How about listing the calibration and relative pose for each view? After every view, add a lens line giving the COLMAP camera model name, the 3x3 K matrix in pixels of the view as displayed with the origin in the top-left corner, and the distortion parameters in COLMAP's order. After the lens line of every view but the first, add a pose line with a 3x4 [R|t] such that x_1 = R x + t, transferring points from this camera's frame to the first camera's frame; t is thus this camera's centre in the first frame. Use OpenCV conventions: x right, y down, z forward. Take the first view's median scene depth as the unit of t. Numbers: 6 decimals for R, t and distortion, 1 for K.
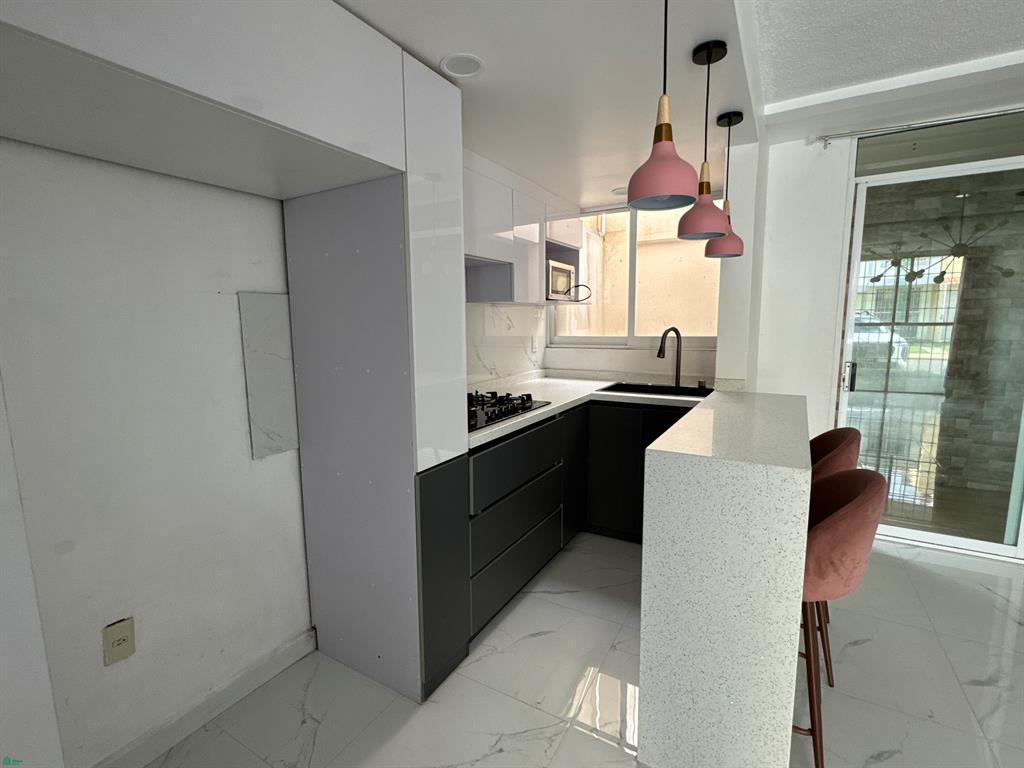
lens RADIAL K [[472.1, 0, 512.2], [0, 472.1, 385.0], [0, 0, 1]] dist [-0.002009, -0.000292]
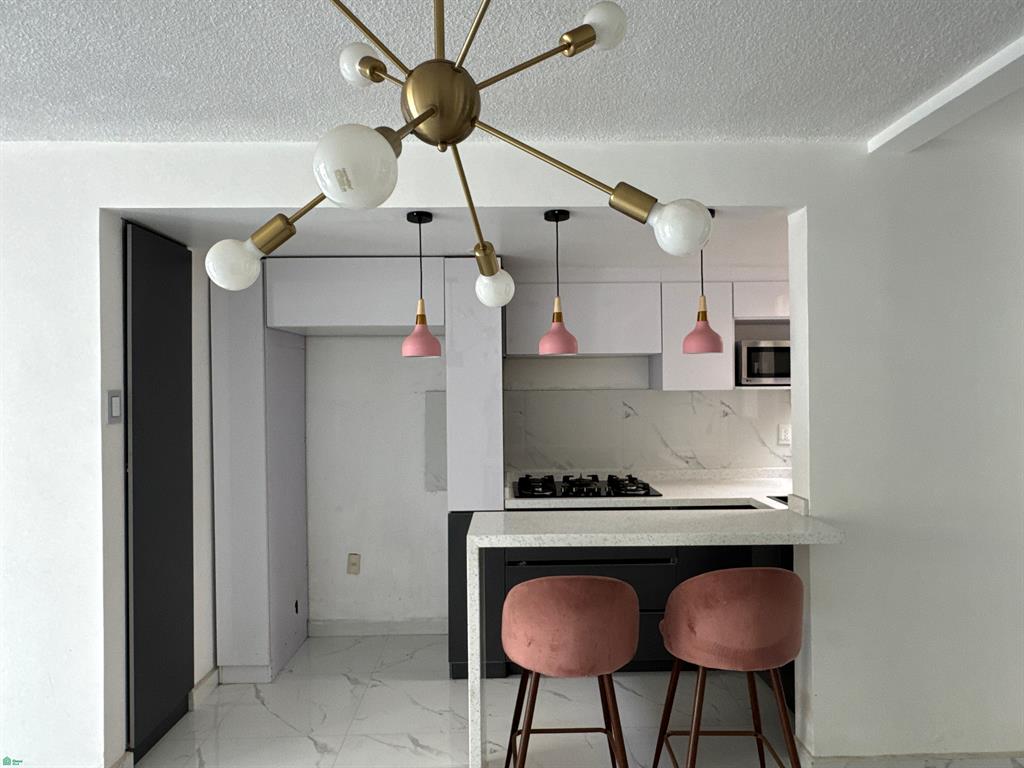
lens RADIAL K [[632.8, 0, 511.4], [0, 632.8, 386.6], [0, 0, 1]] dist [-0.000729, 0.000598]
pose [[0.521306, 0.007050, -0.853341, 0.887385], [-0.111595, 0.991942, -0.059979, -0.062161], [0.846042, 0.126496, 0.517892, 0.031007]]
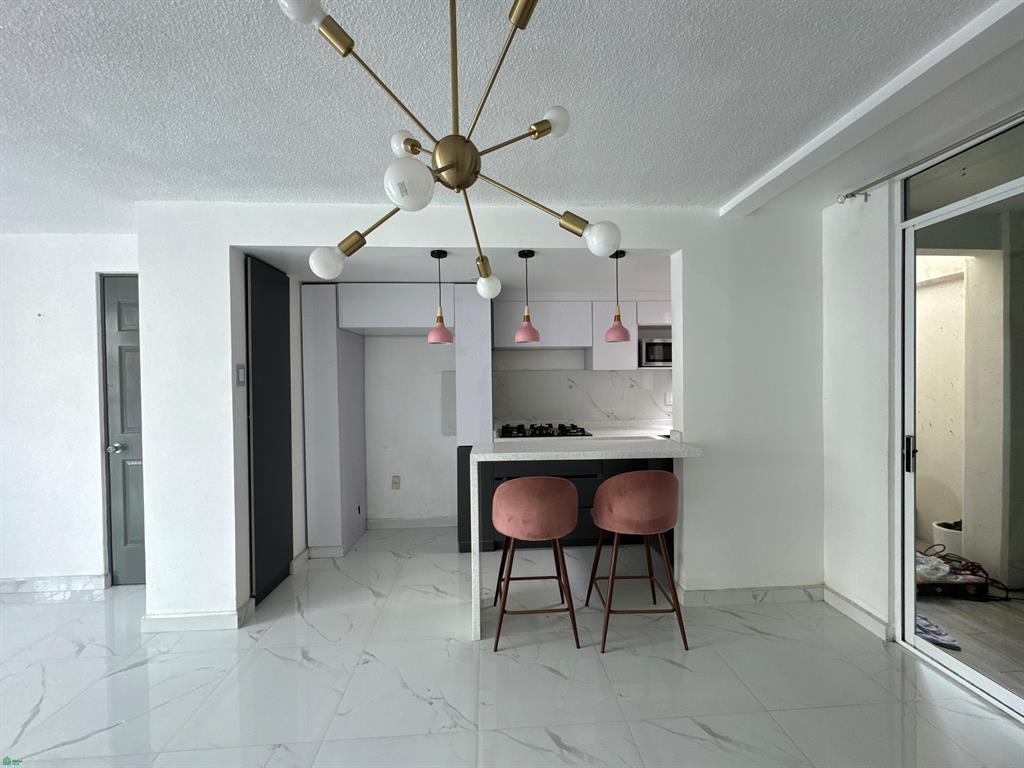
lens RADIAL K [[410.3, 0, 512.0], [0, 410.3, 384.0], [0, 0, 1]] dist [-0.000490, -0.000026]
pose [[0.554008, 0.015818, -0.832361, 0.903633], [-0.107329, 0.992833, -0.052569, -0.025724], [0.825564, 0.118460, 0.551735, 0.021534]]
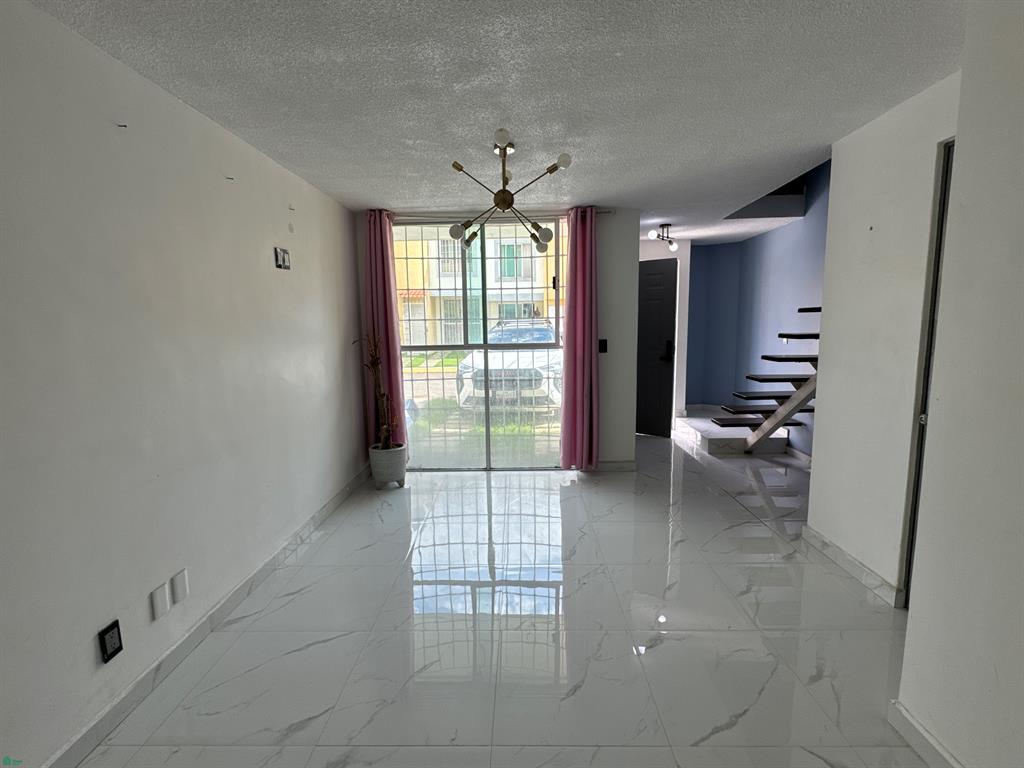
lens RADIAL K [[472.1, 0, 512.2], [0, 472.1, 385.0], [0, 0, 1]] dist [-0.002009, -0.000292]
pose [[-0.874650, 0.090428, -0.476246, 0.495325], [-0.038195, 0.966537, 0.253668, -0.035593], [0.483248, 0.240061, -0.841928, 0.087014]]
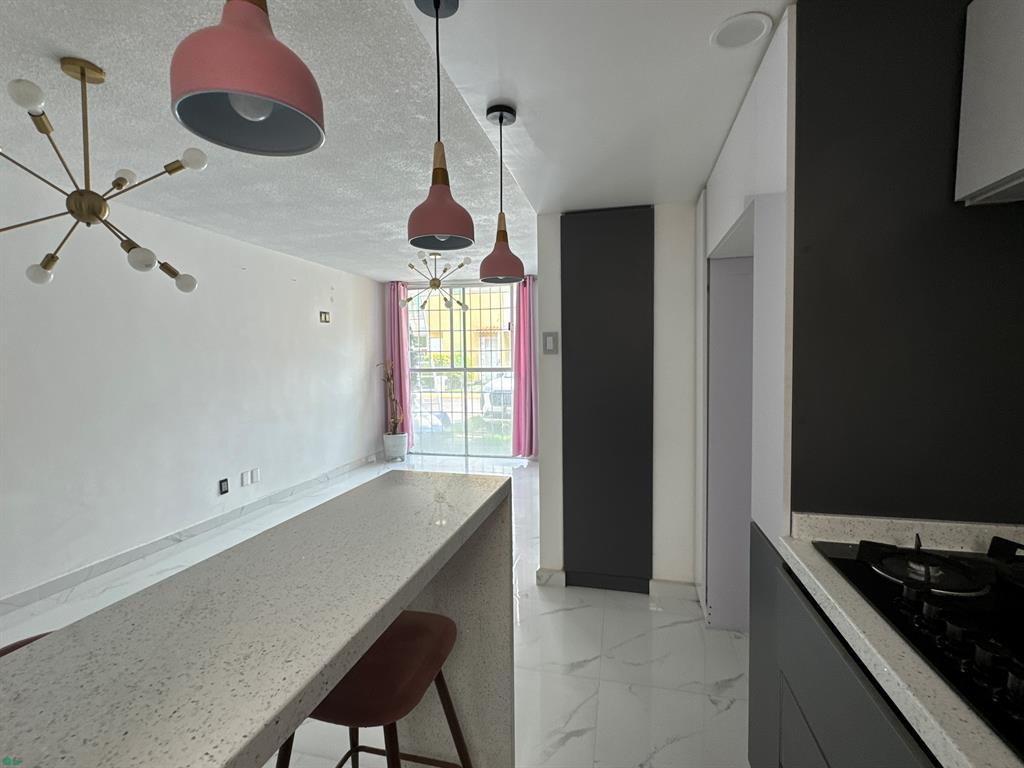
lens RADIAL K [[477.1, 0, 511.1], [0, 477.1, 383.2], [0, 0, 1]] dist [0.000891, 0.000412]
pose [[-0.958817, 0.038994, -0.281335, 0.264045], [-0.014985, 0.982206, 0.187207, -0.125206], [0.283628, 0.183713, -0.941172, 0.903796]]
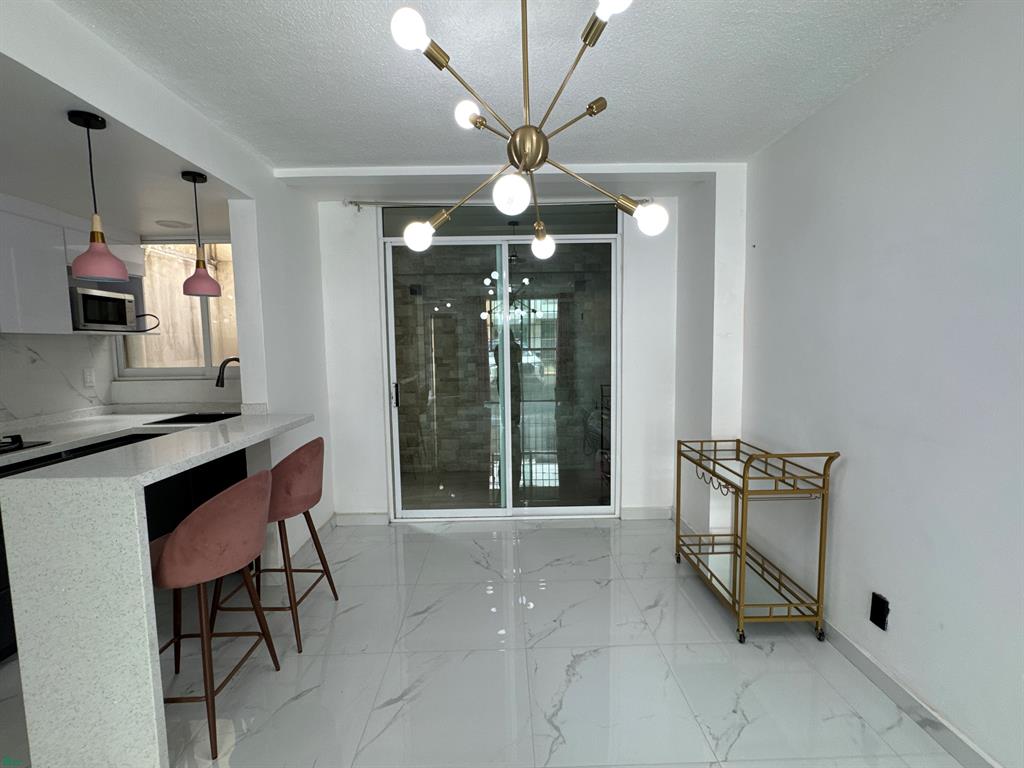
lens RADIAL K [[472.1, 0, 512.2], [0, 472.1, 385.0], [0, 0, 1]] dist [-0.002009, -0.000292]
pose [[0.855199, -0.046983, 0.516166, 0.329857], [0.075339, 0.996574, -0.034114, 0.021817], [-0.512795, 0.068062, 0.855809, -0.218055]]
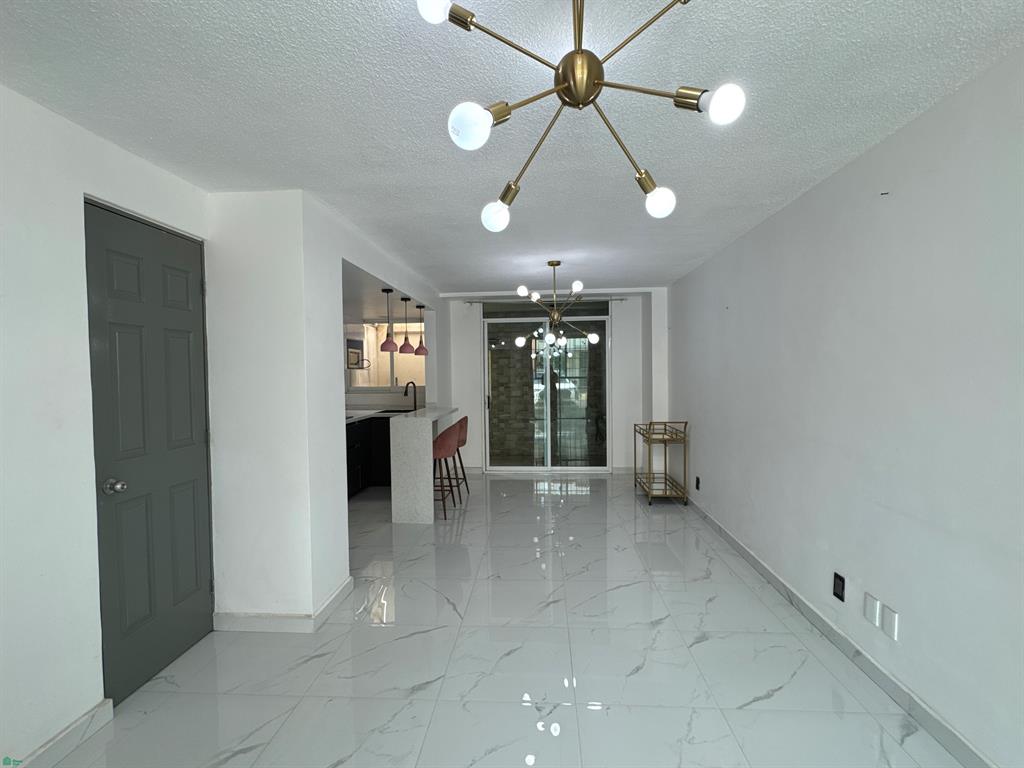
lens RADIAL K [[472.1, 0, 512.2], [0, 472.1, 385.0], [0, 0, 1]] dist [-0.002009, -0.000292]
pose [[0.896644, -0.011995, 0.442591, -0.188427], [0.062058, 0.993170, -0.098805, 0.130407], [-0.438383, 0.116059, 0.891264, -1.082627]]
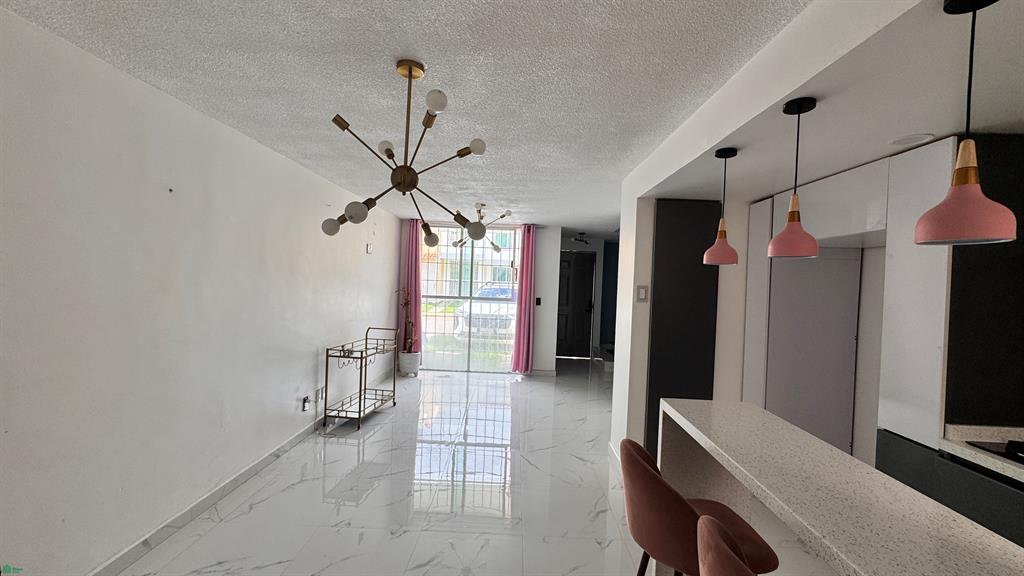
lens RADIAL K [[412.2, 0, 512.0], [0, 412.2, 288.0], [0, 0, 1]] dist [0.001703, 0.000088]
pose [[-0.871454, -0.013029, -0.490304, 0.752788], [-0.093822, 0.985616, 0.140565, -0.162786], [0.481420, 0.168497, -0.860142, 0.790387]]
